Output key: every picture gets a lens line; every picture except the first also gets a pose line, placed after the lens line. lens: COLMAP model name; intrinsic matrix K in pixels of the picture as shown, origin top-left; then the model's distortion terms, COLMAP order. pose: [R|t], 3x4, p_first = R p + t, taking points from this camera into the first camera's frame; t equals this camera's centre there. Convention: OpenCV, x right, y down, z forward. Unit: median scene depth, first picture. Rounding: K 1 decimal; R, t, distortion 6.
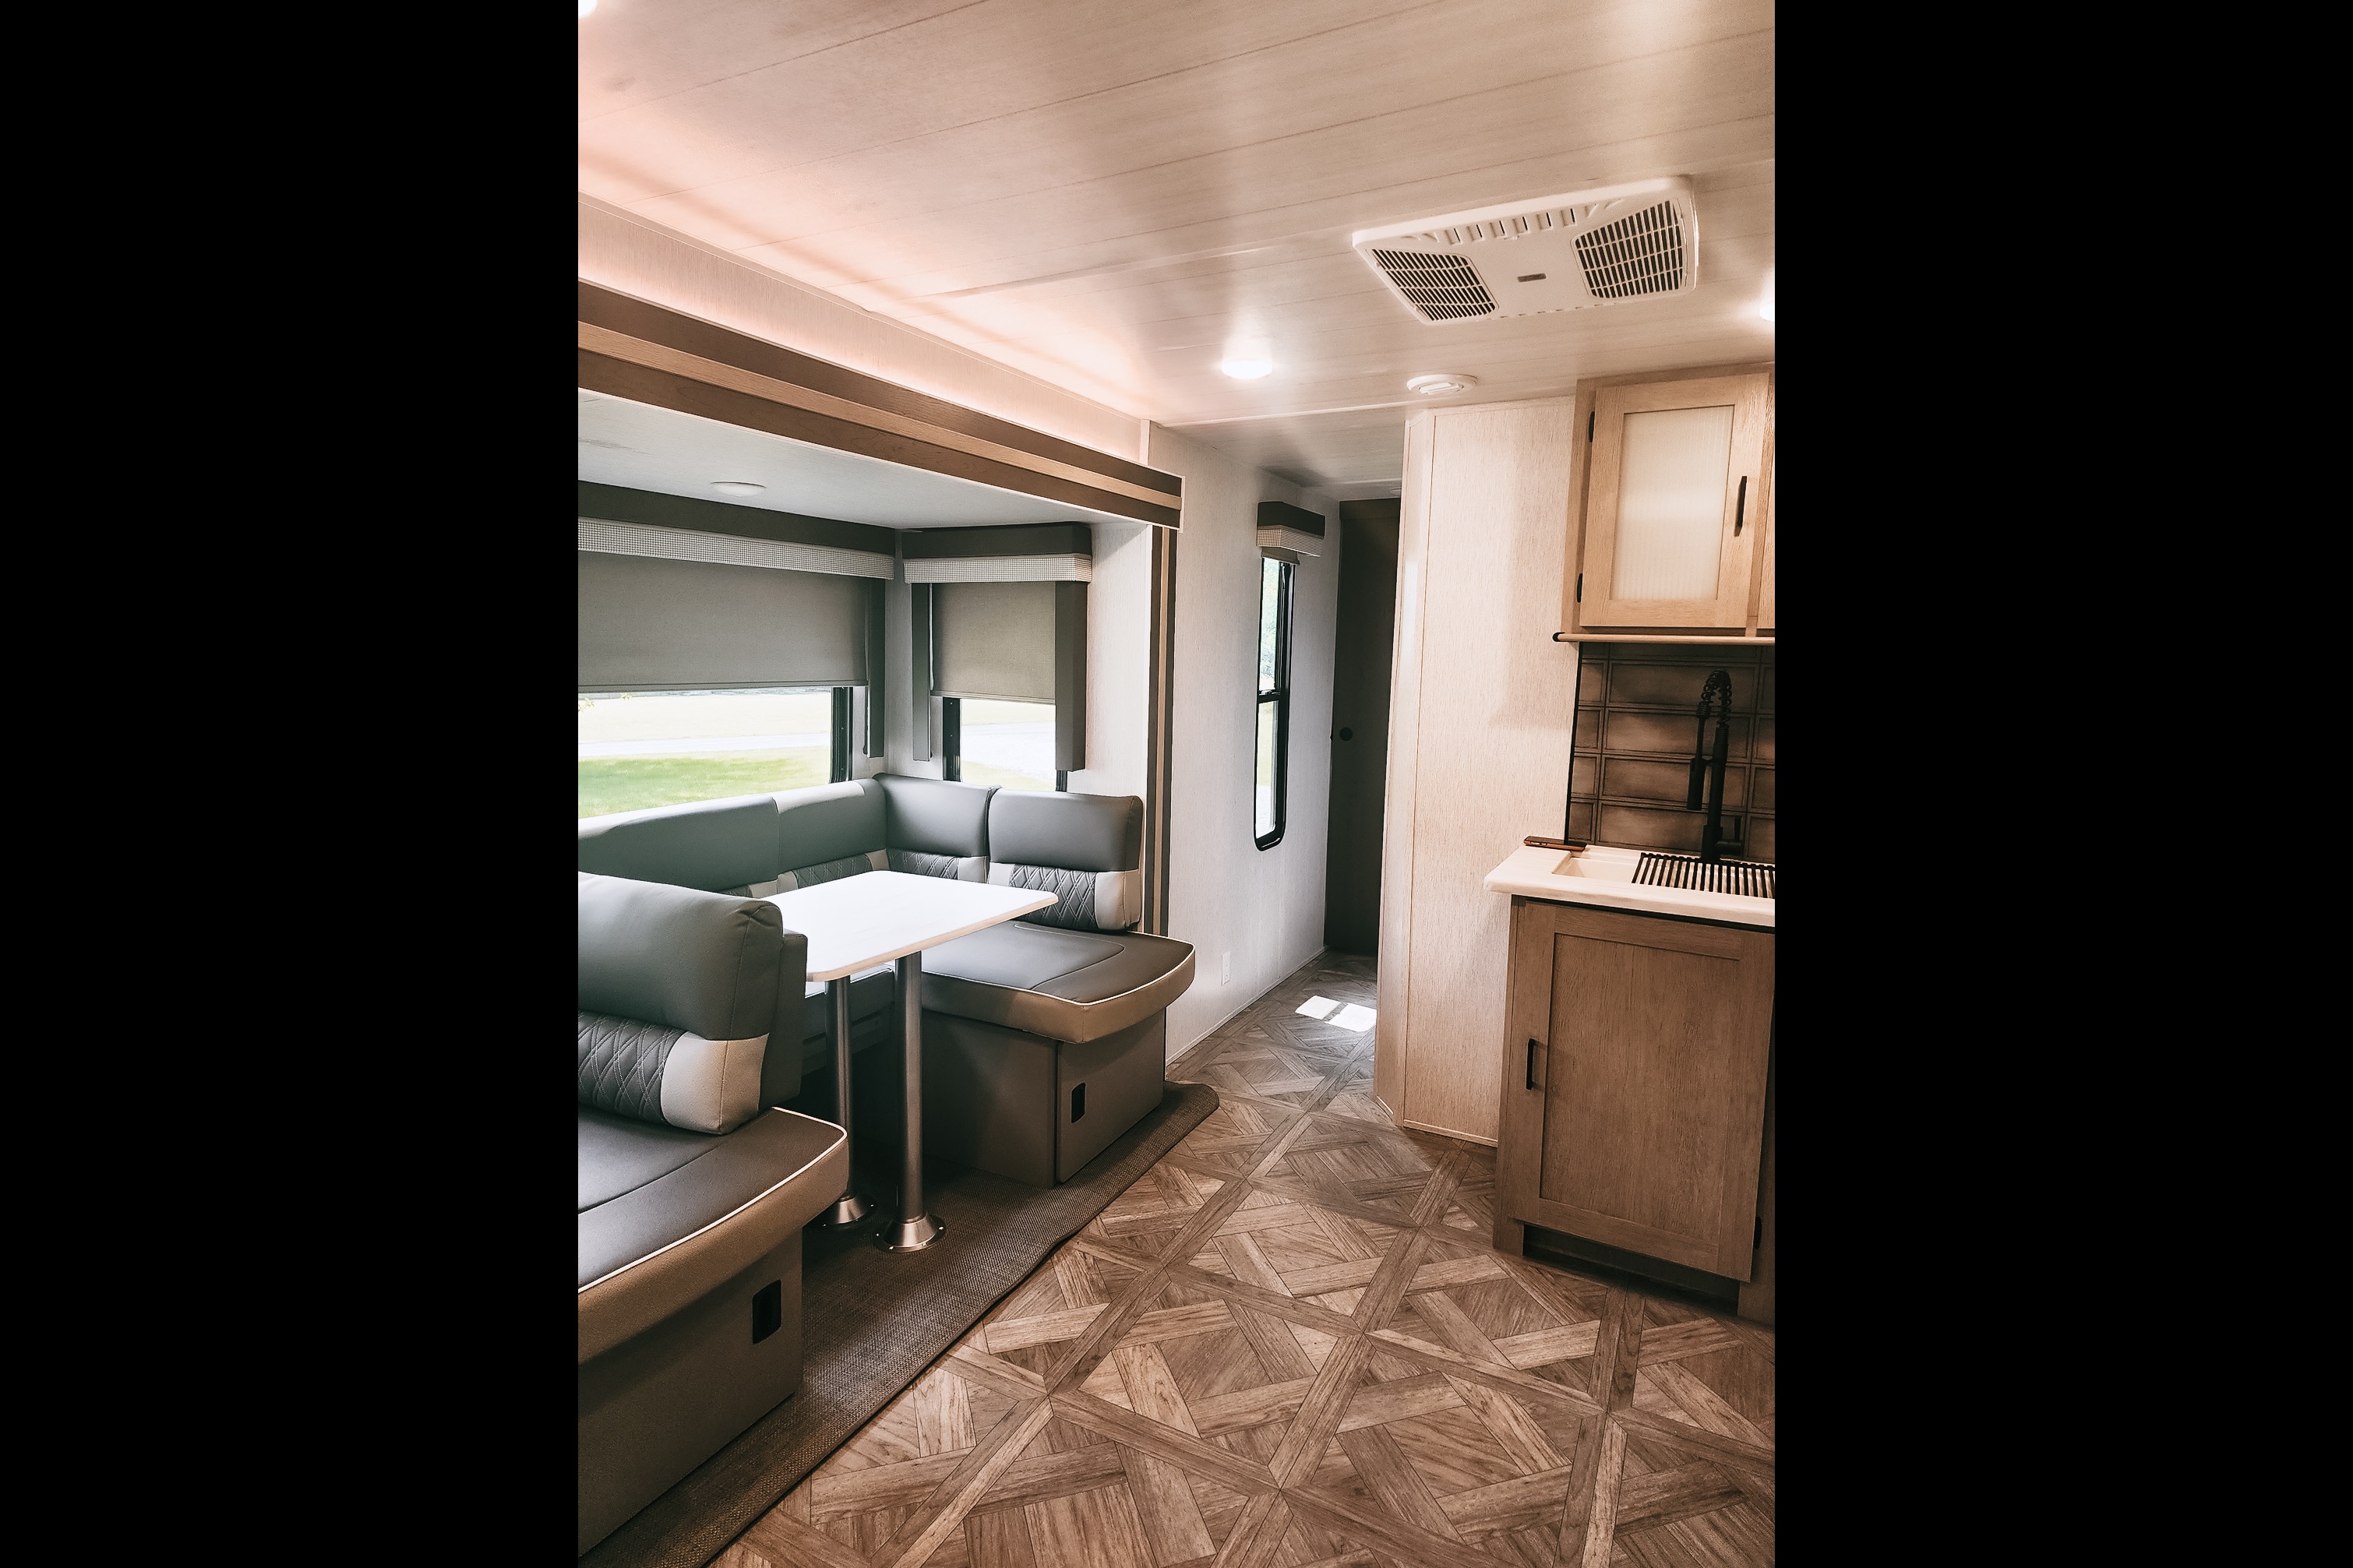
lens RADIAL K [[1072.1, 0, 1175.4], [0, 1072.1, 766.5], [0, 0, 1]] dist [0.024236, -0.000420]
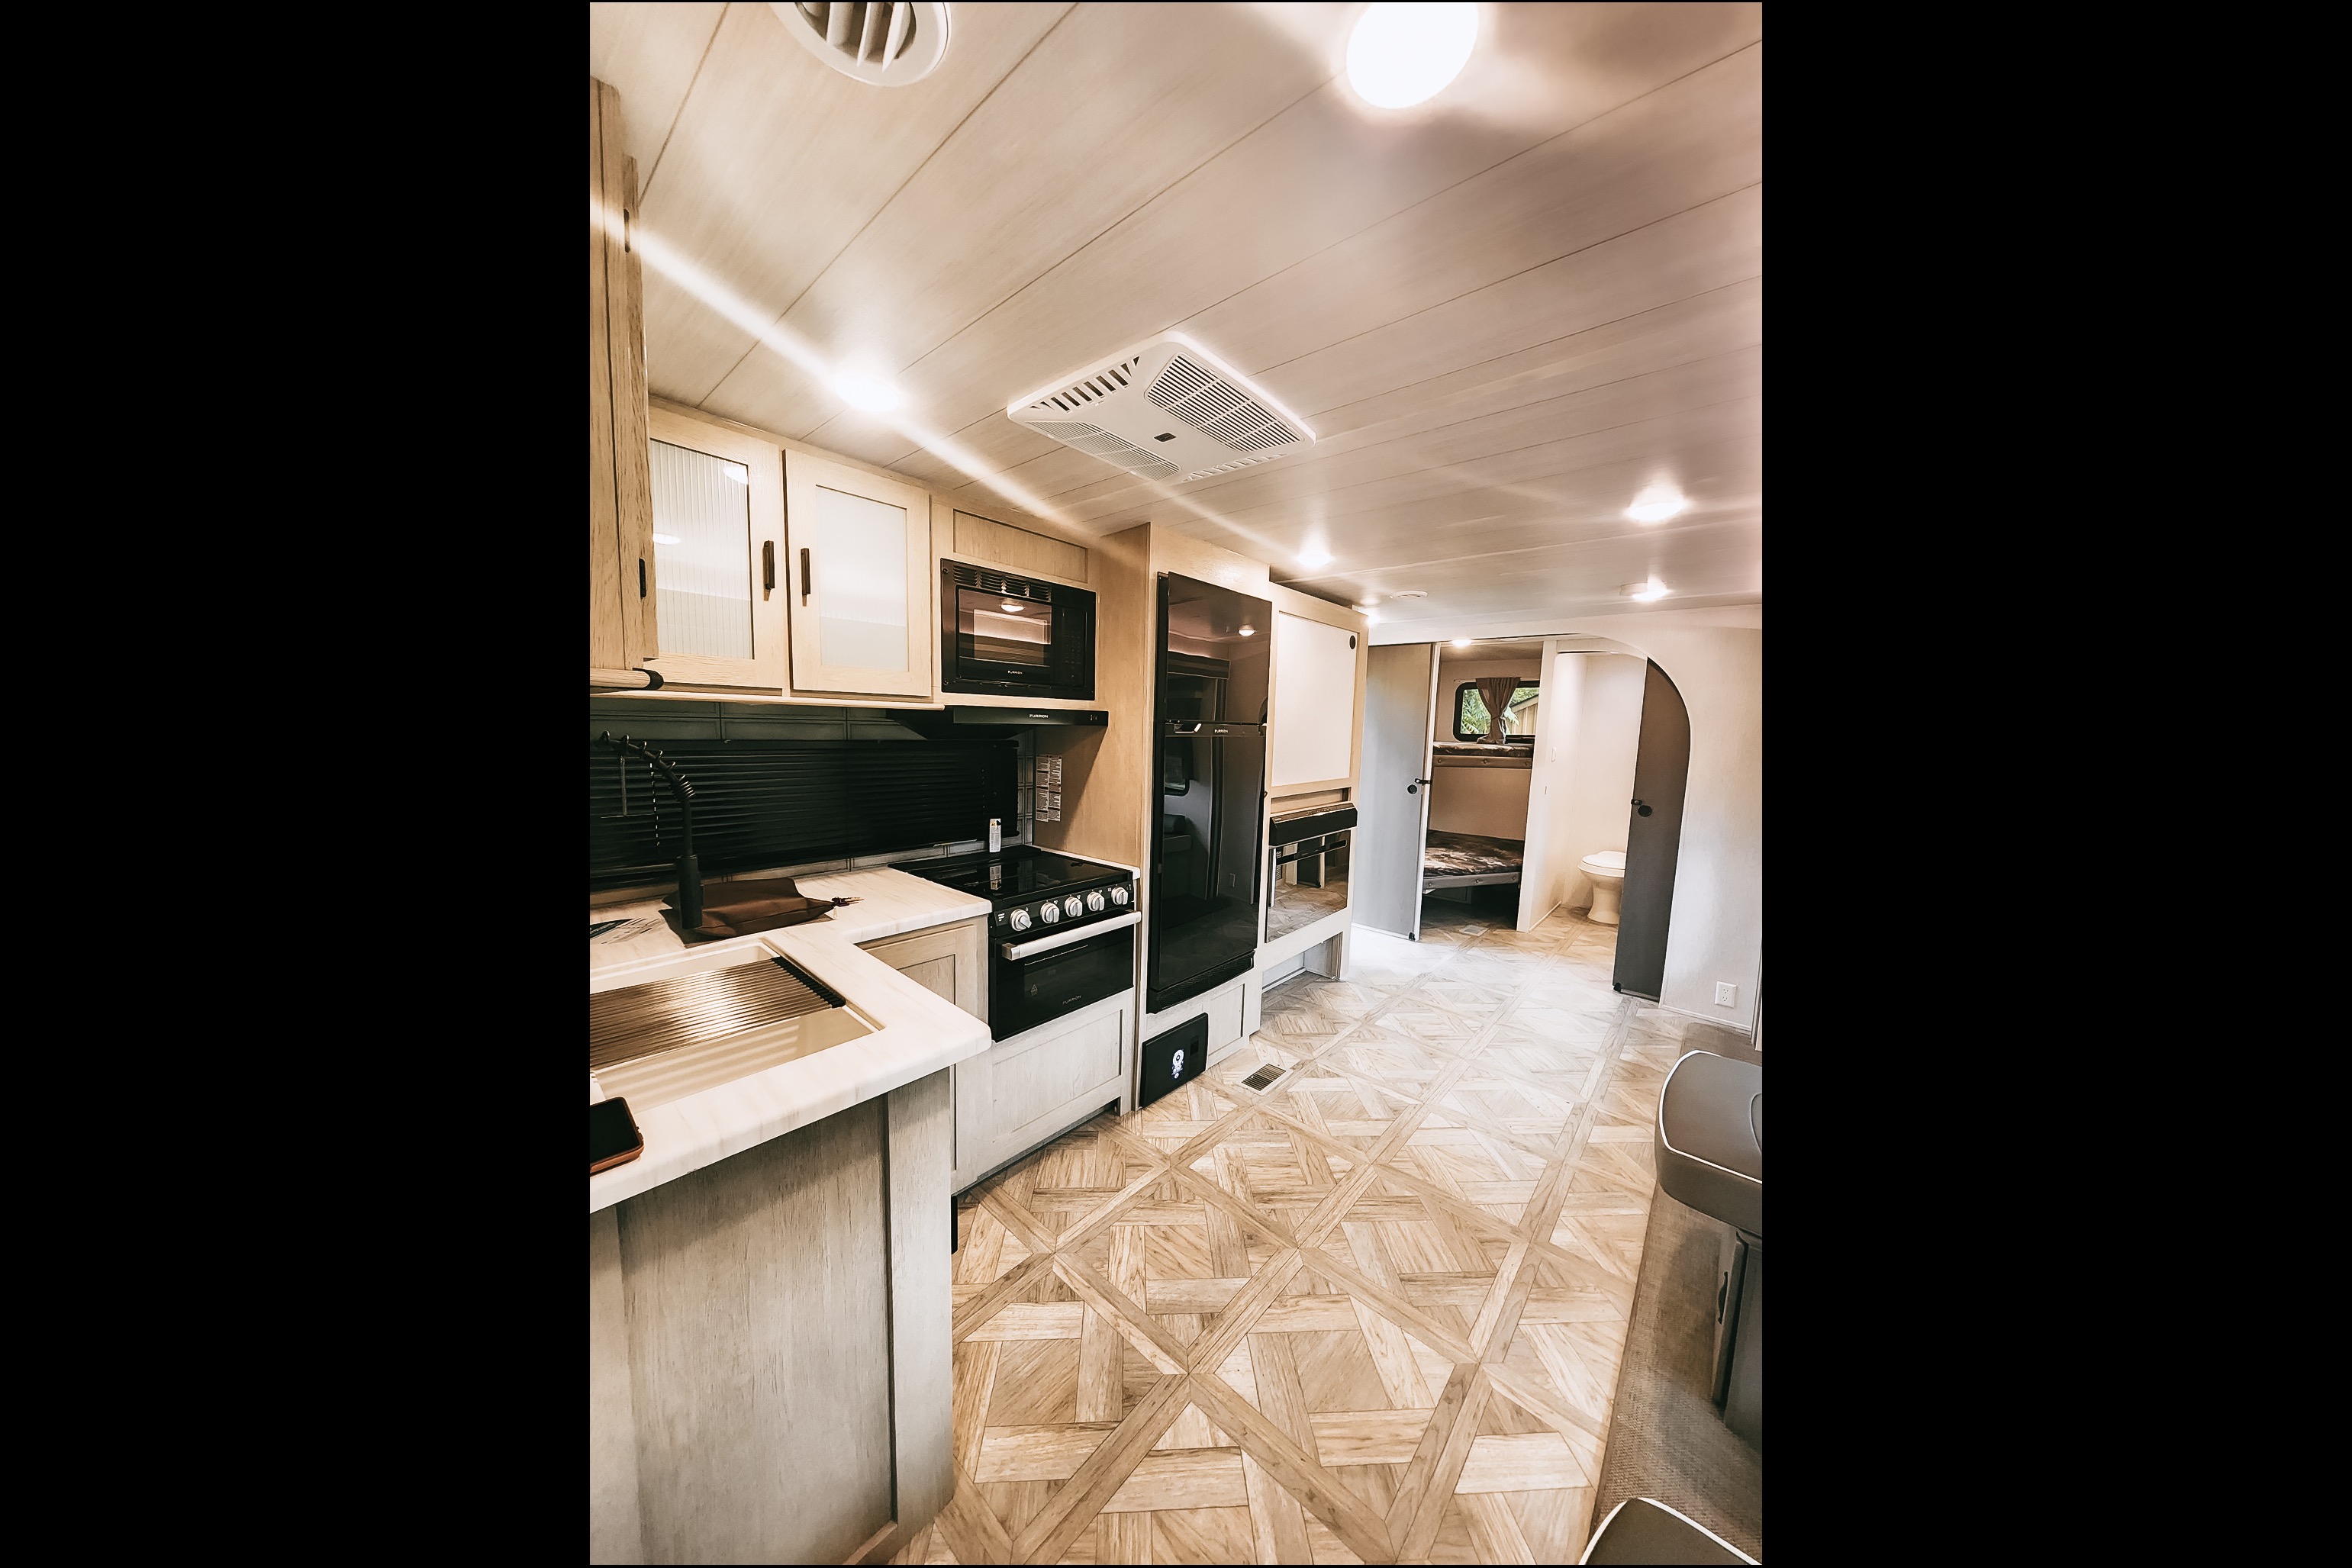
lens RADIAL K [[640.8, 0, 1173.4], [0, 640.8, 788.1], [0, 0, 1]] dist [0.000158, -0.000023]
pose [[-0.967527, -0.080956, 0.239452, 0.085053], [-0.025600, 0.973836, 0.225807, -0.178316], [-0.251468, 0.212344, -0.944285, 1.482419]]
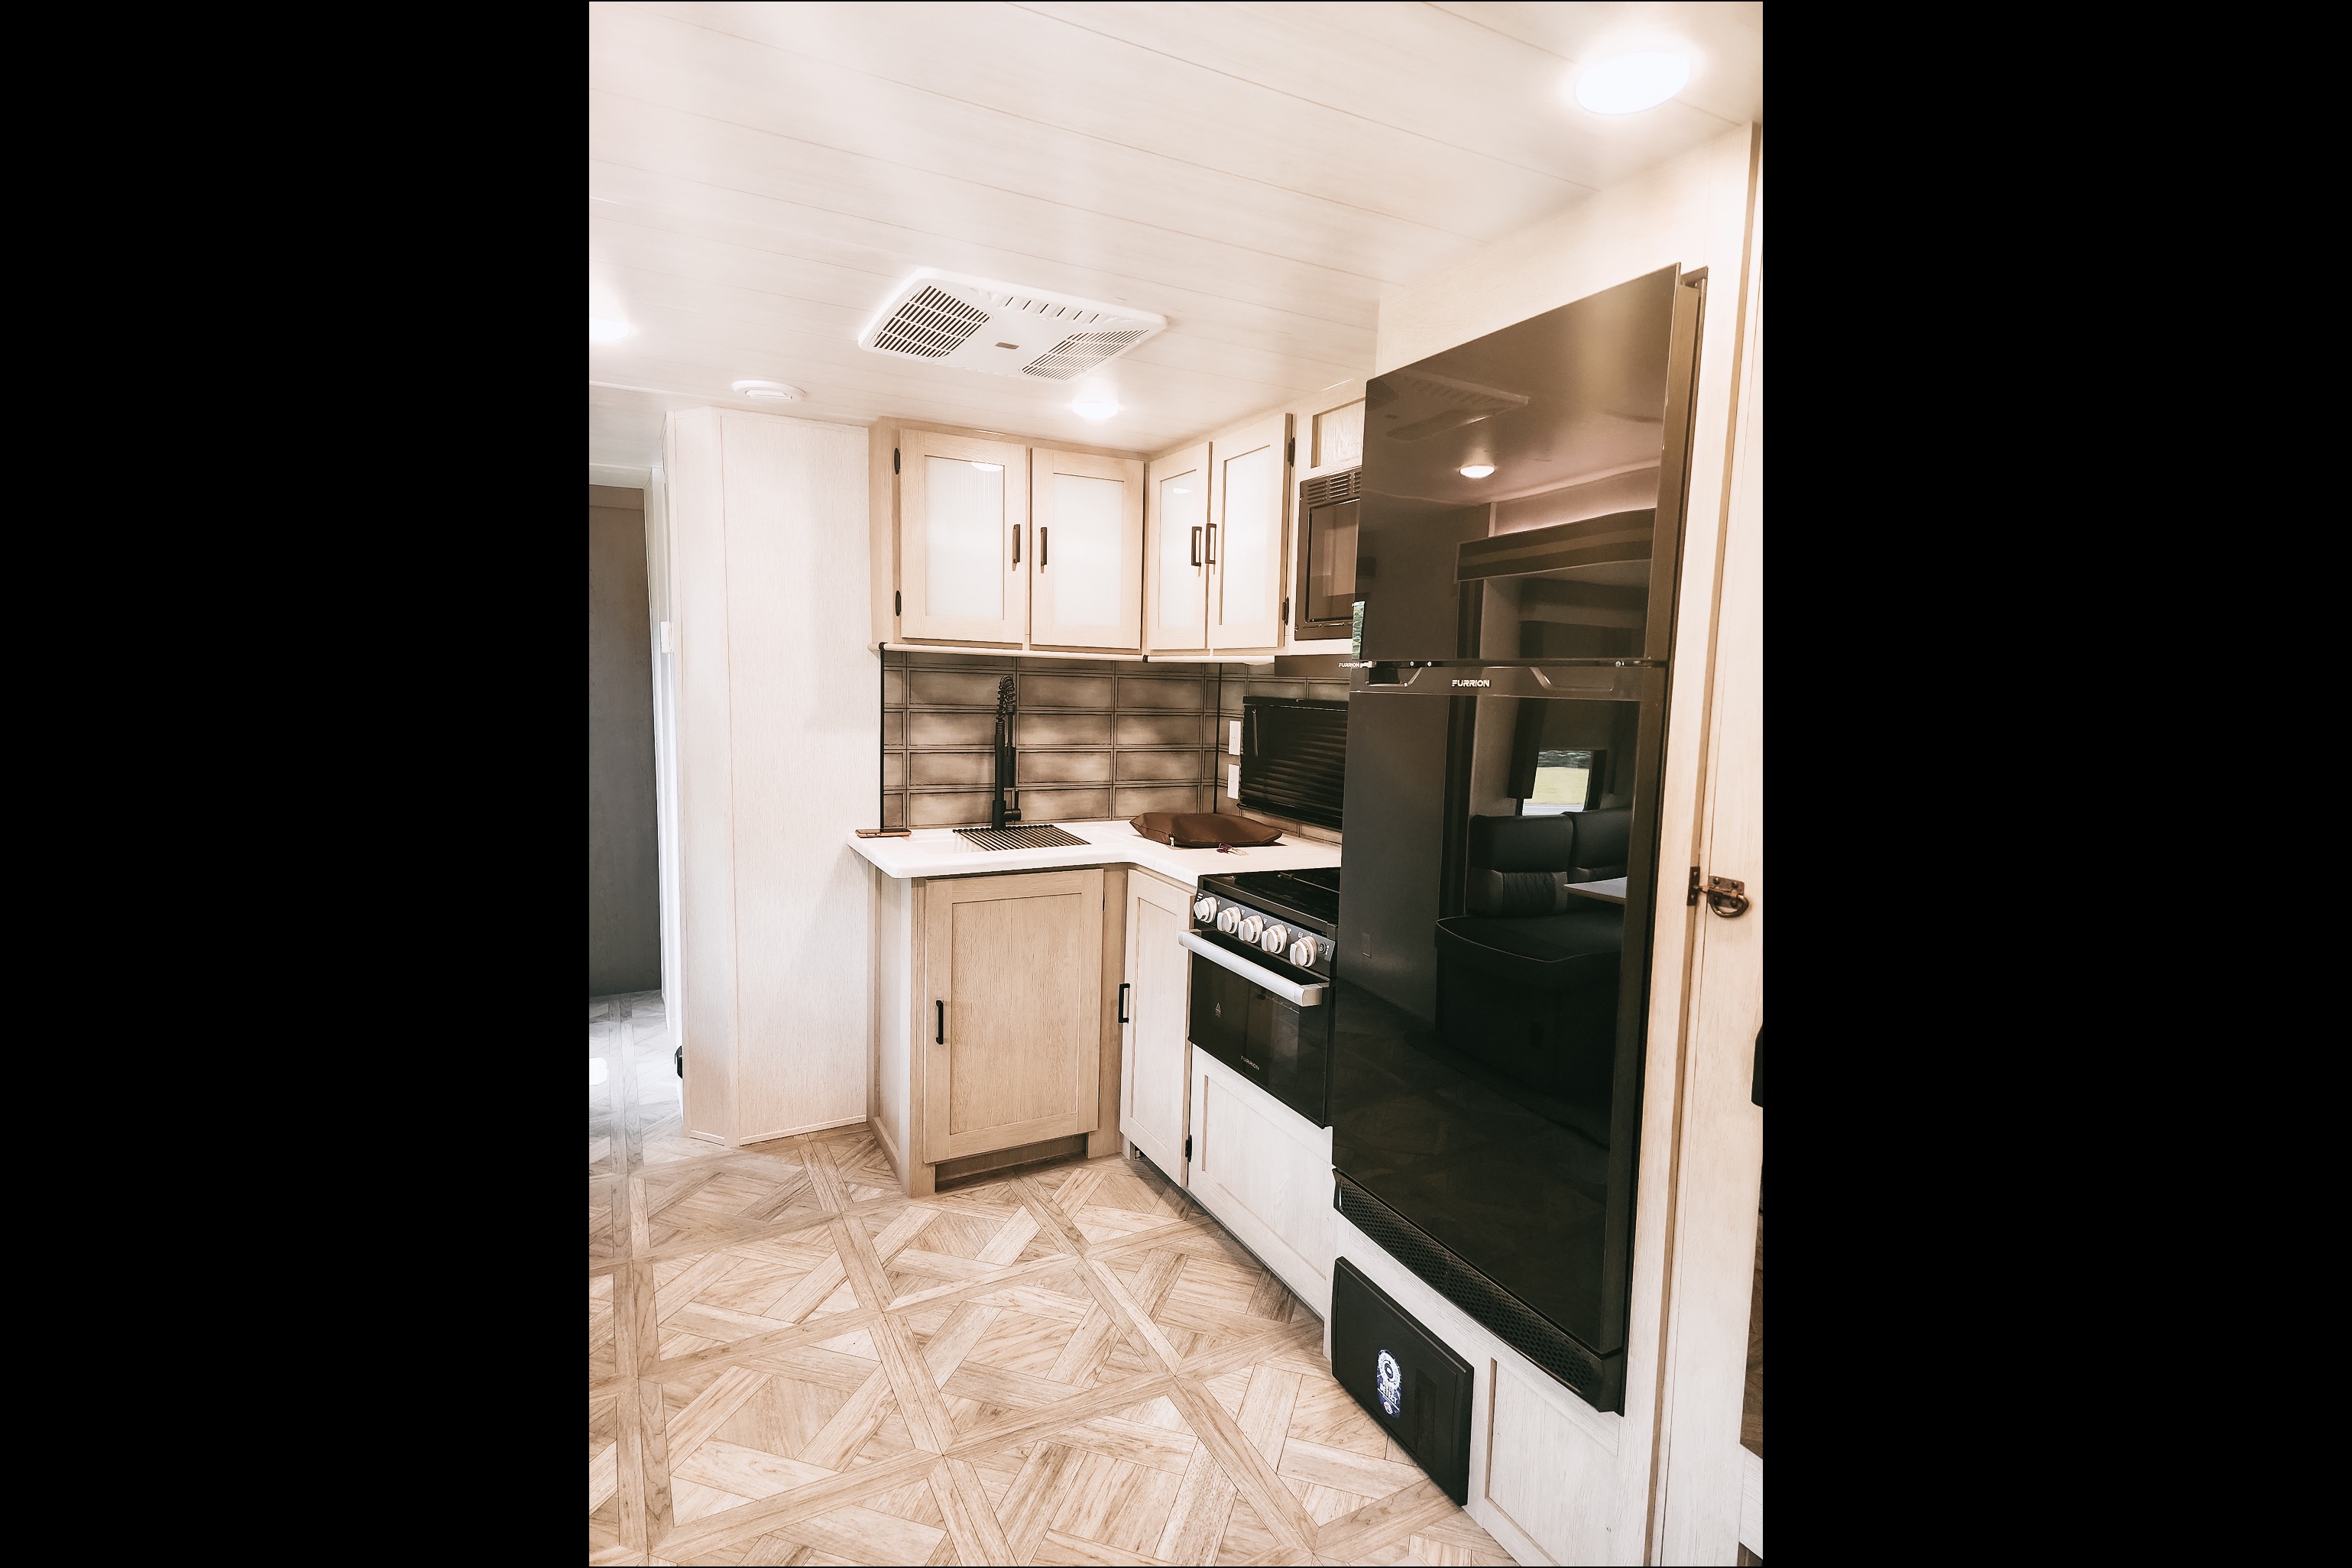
lens RADIAL K [[1045.2, 0, 1176.0], [0, 1045.2, 784.0], [0, 0, 1]] dist [0.090936, -0.071087]
pose [[0.566592, -0.092119, 0.818833, -0.464690], [0.084969, 0.994966, 0.053140, -0.013470], [-0.819606, 0.039466, 0.571567, 0.159226]]
